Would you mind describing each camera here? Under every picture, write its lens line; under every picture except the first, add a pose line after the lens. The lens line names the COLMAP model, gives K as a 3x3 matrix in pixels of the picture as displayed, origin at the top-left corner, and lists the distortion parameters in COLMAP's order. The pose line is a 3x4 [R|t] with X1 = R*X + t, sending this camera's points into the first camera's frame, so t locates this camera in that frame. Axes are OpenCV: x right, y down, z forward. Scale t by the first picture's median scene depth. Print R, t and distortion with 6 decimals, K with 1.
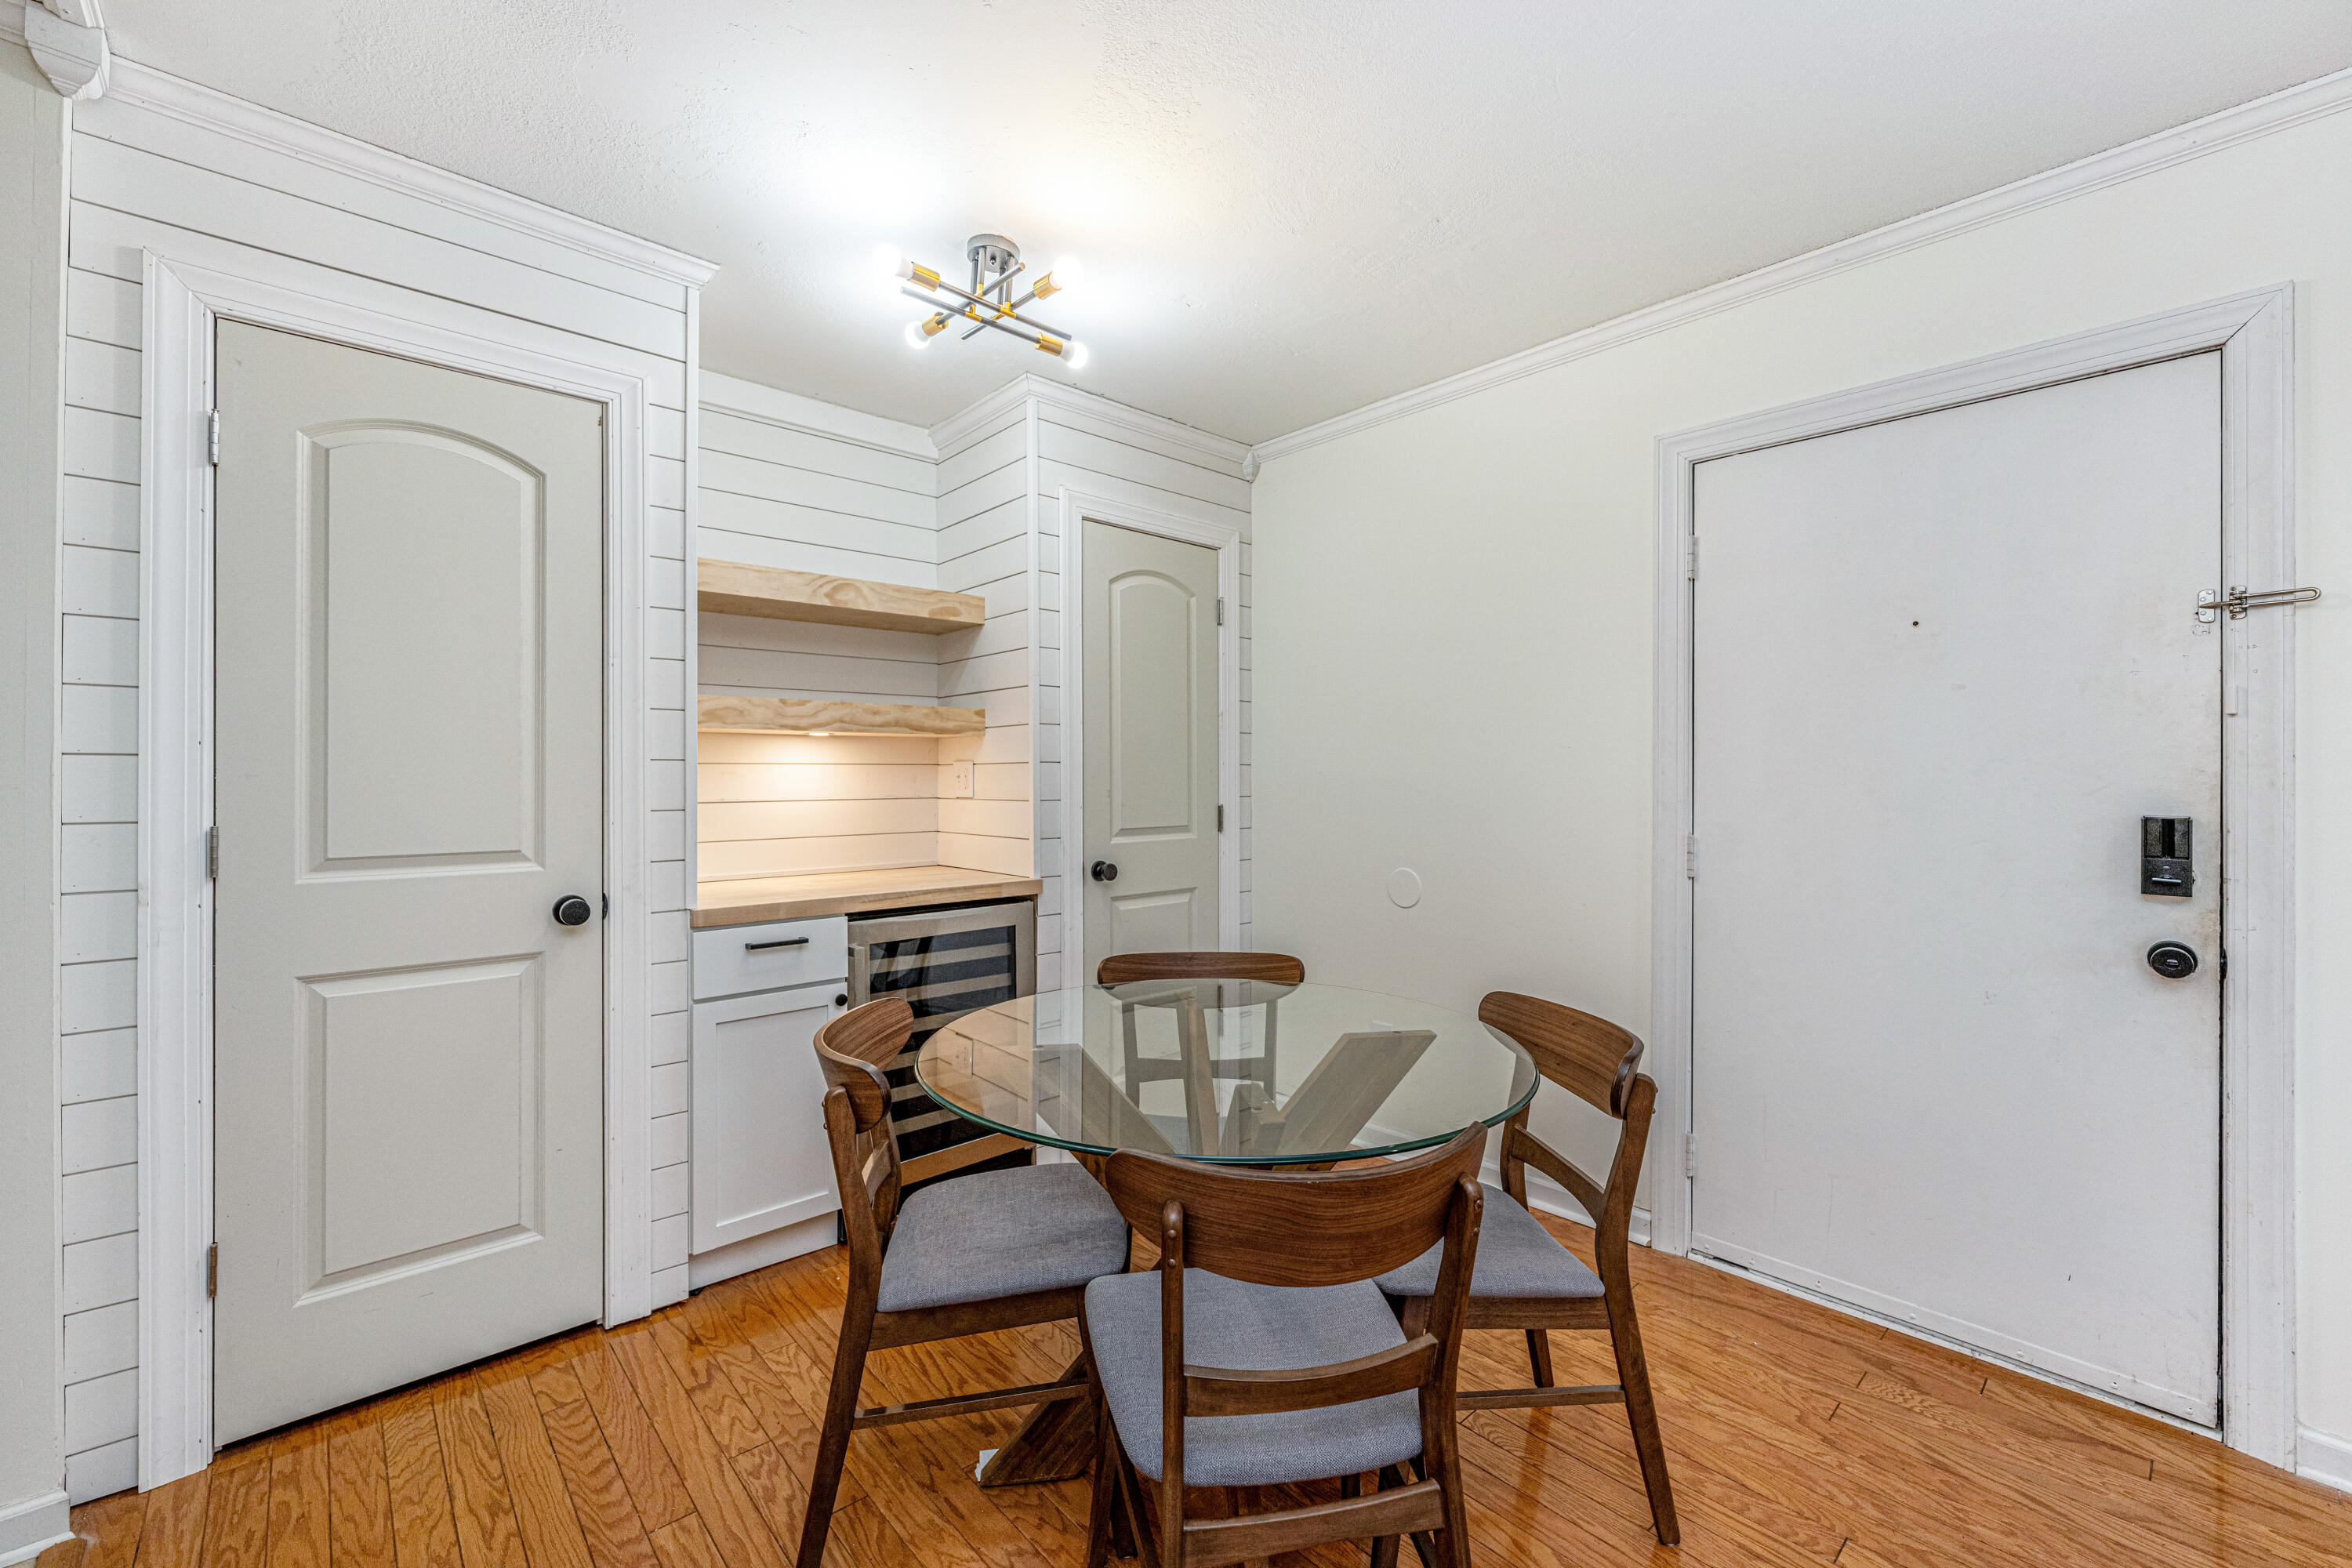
lens RADIAL K [[947.3, 0, 1174.1], [0, 947.3, 778.5], [0, 0, 1]] dist [-0.000774, 0.000500]
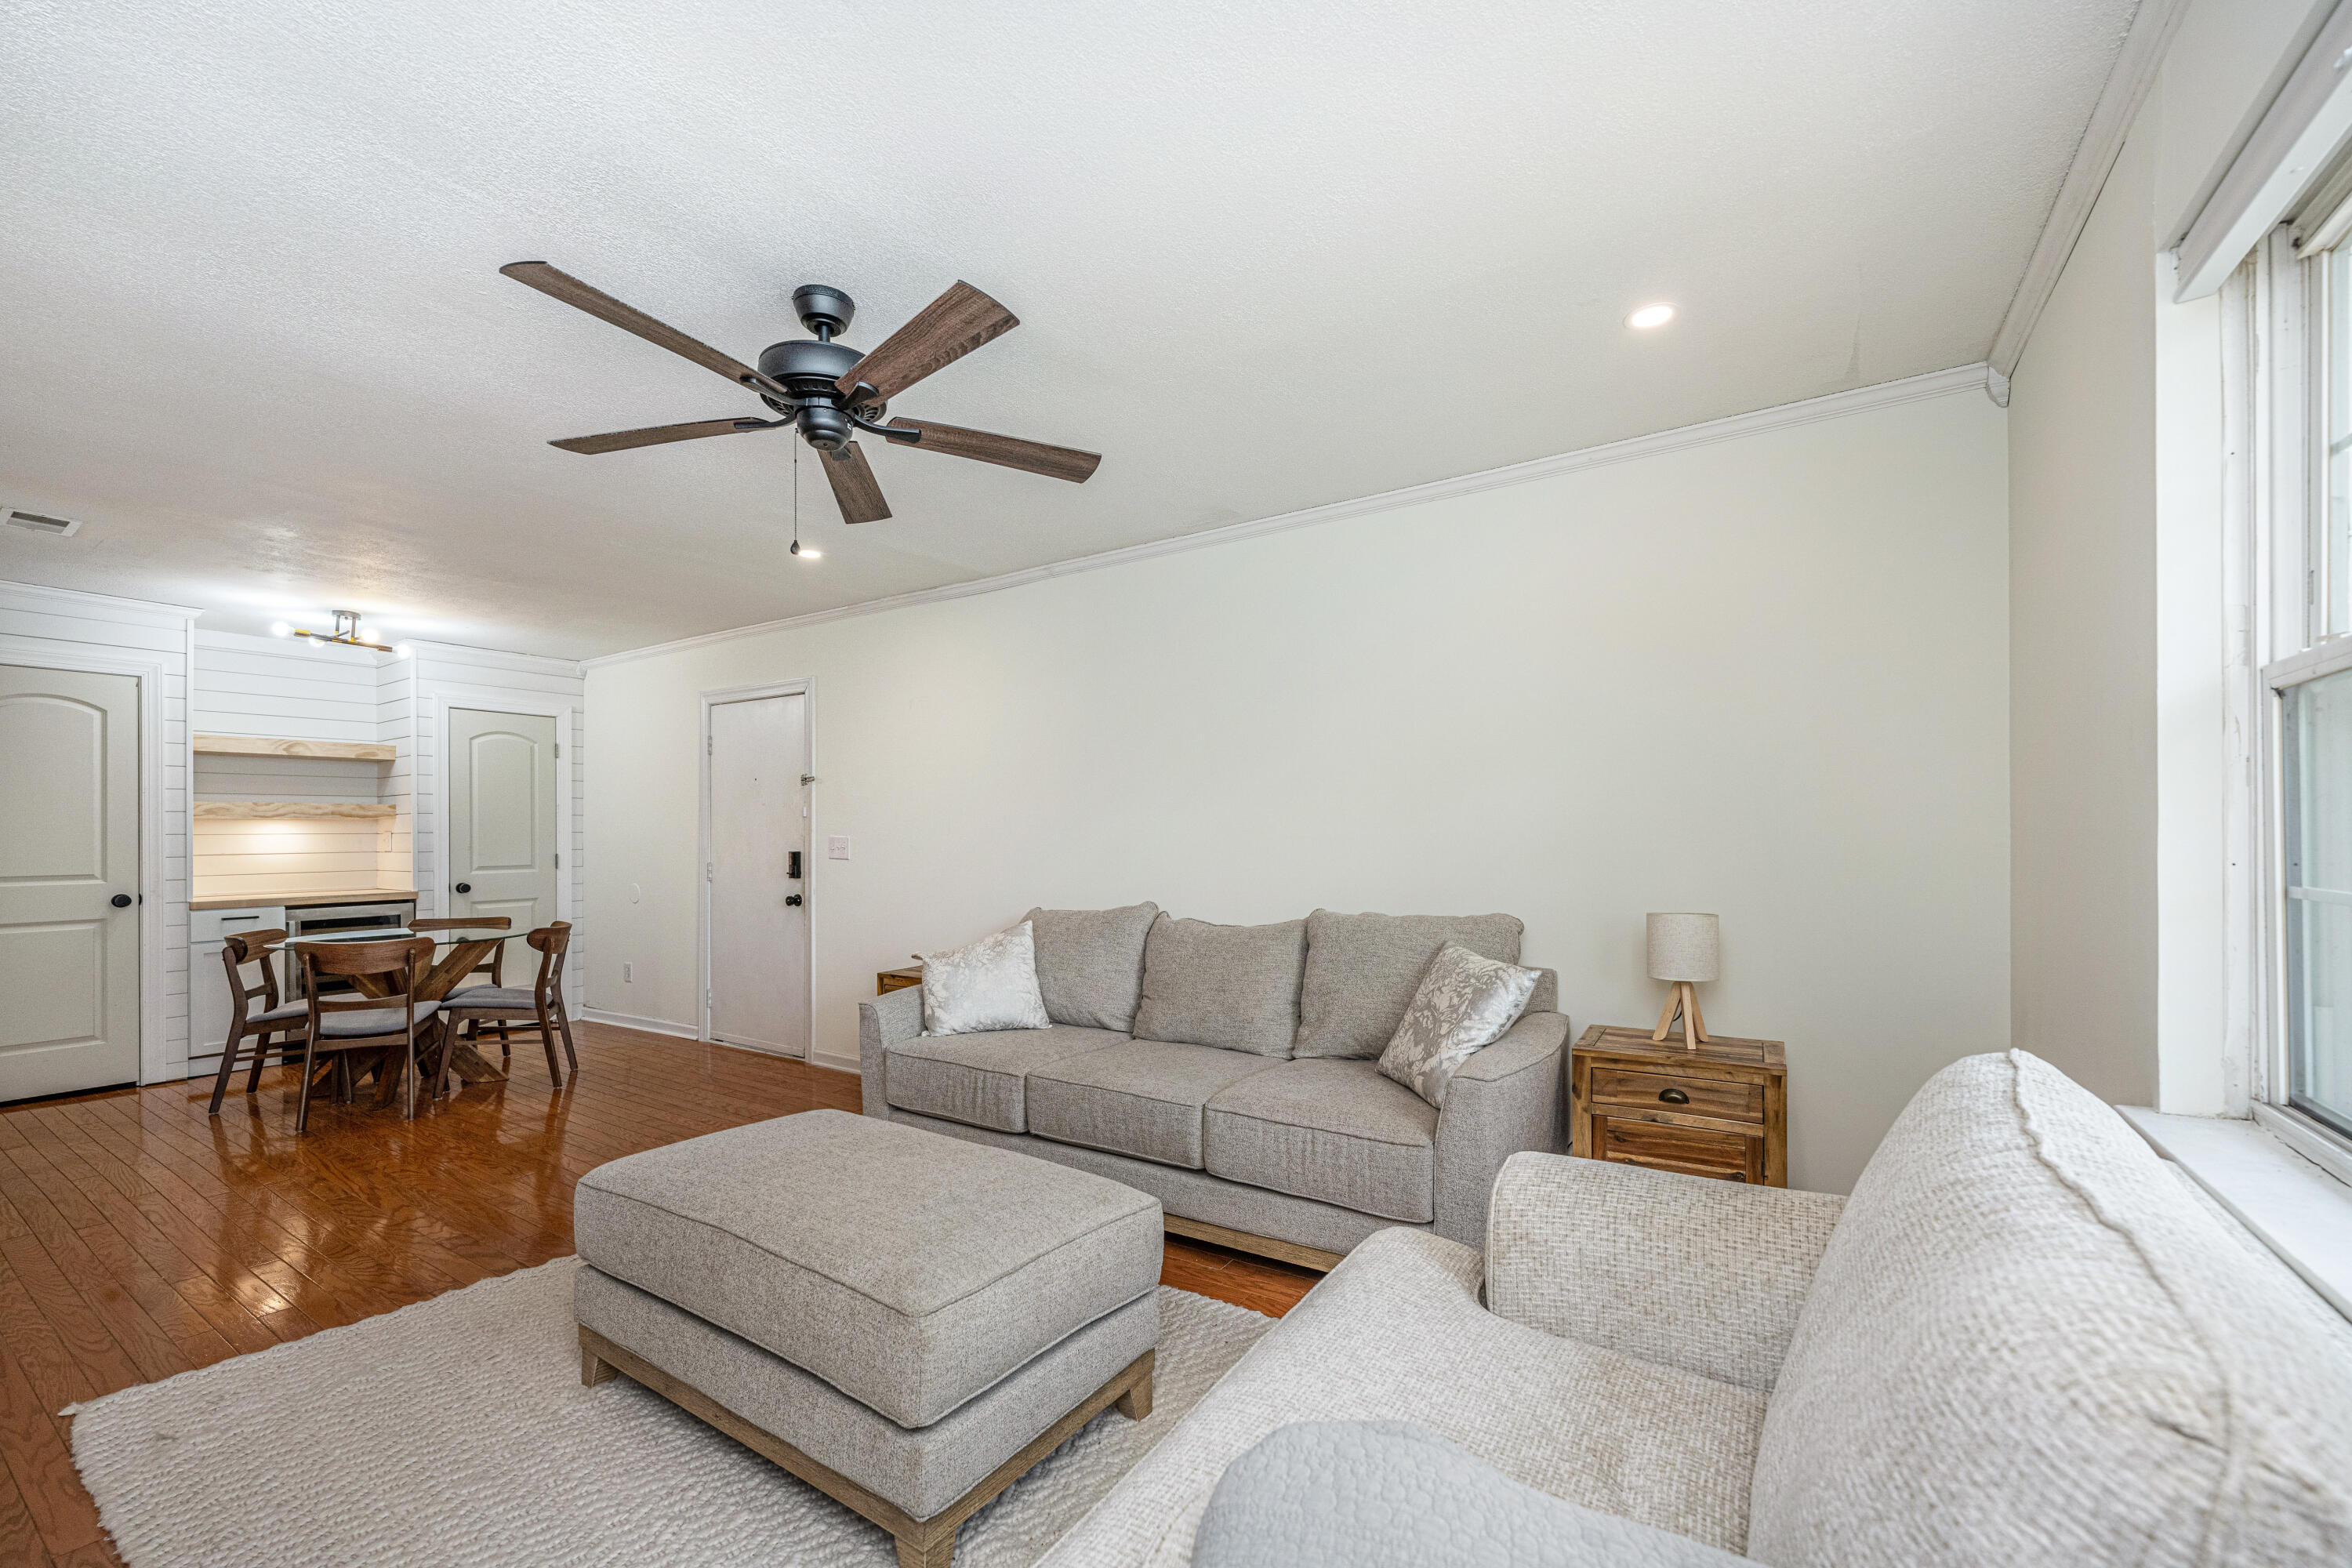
lens RADIAL K [[947.3, 0, 1160.2], [0, 947.3, 832.7], [0, 0, 1]] dist [-0.000774, 0.000500]
pose [[0.971060, -0.006460, 0.238748, 1.079534], [0.007485, 0.999966, -0.003384, 0.001447], [-0.238718, 0.005073, 0.971076, -1.566792]]
